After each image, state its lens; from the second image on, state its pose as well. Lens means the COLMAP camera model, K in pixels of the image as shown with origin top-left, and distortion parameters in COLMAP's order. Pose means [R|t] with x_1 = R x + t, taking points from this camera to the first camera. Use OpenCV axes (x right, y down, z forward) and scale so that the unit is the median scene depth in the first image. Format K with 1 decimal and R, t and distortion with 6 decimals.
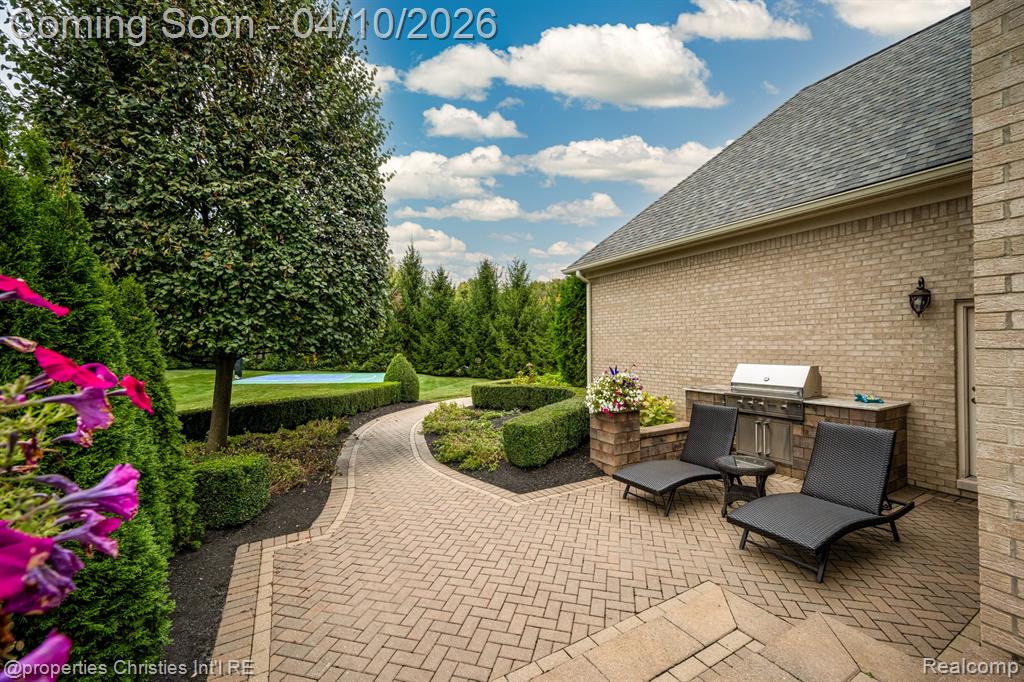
lens RADIAL K [[410.8, 0, 511.6], [0, 410.8, 347.1], [0, 0, 1]] dist [-0.000012, 0.000156]
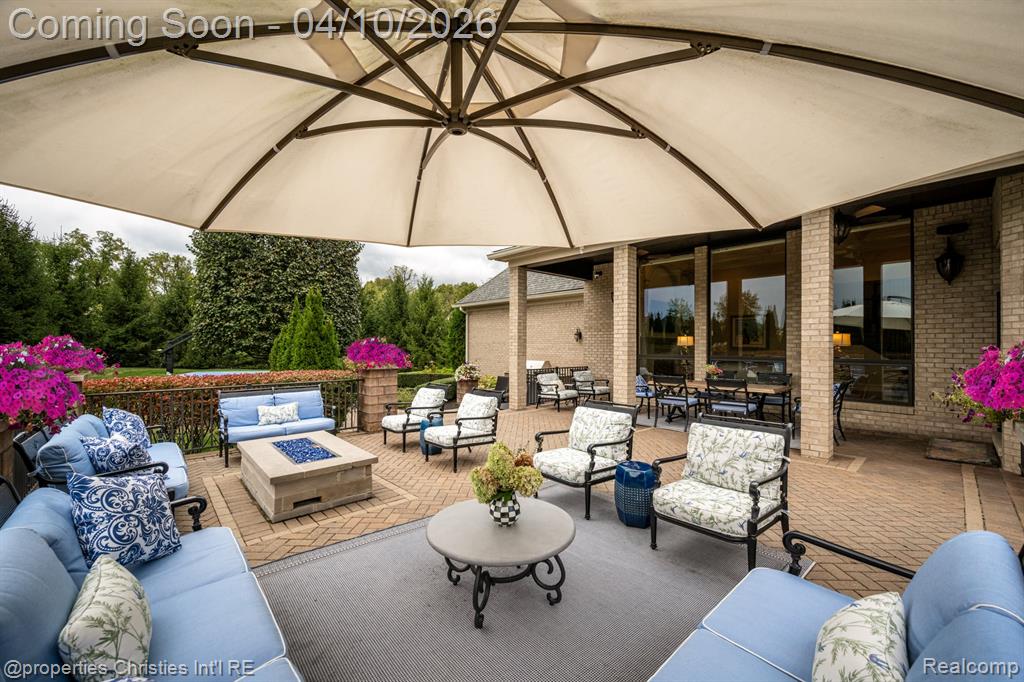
lens RADIAL K [[410.8, 0, 514.1], [0, 410.8, 344.5], [0, 0, 1]] dist [-0.000012, 0.000156]
pose [[0.974158, 0.011032, 0.225599, -0.004843], [-0.009381, 0.999921, -0.008392, -0.009538], [-0.225674, 0.006059, 0.974184, -0.429390]]
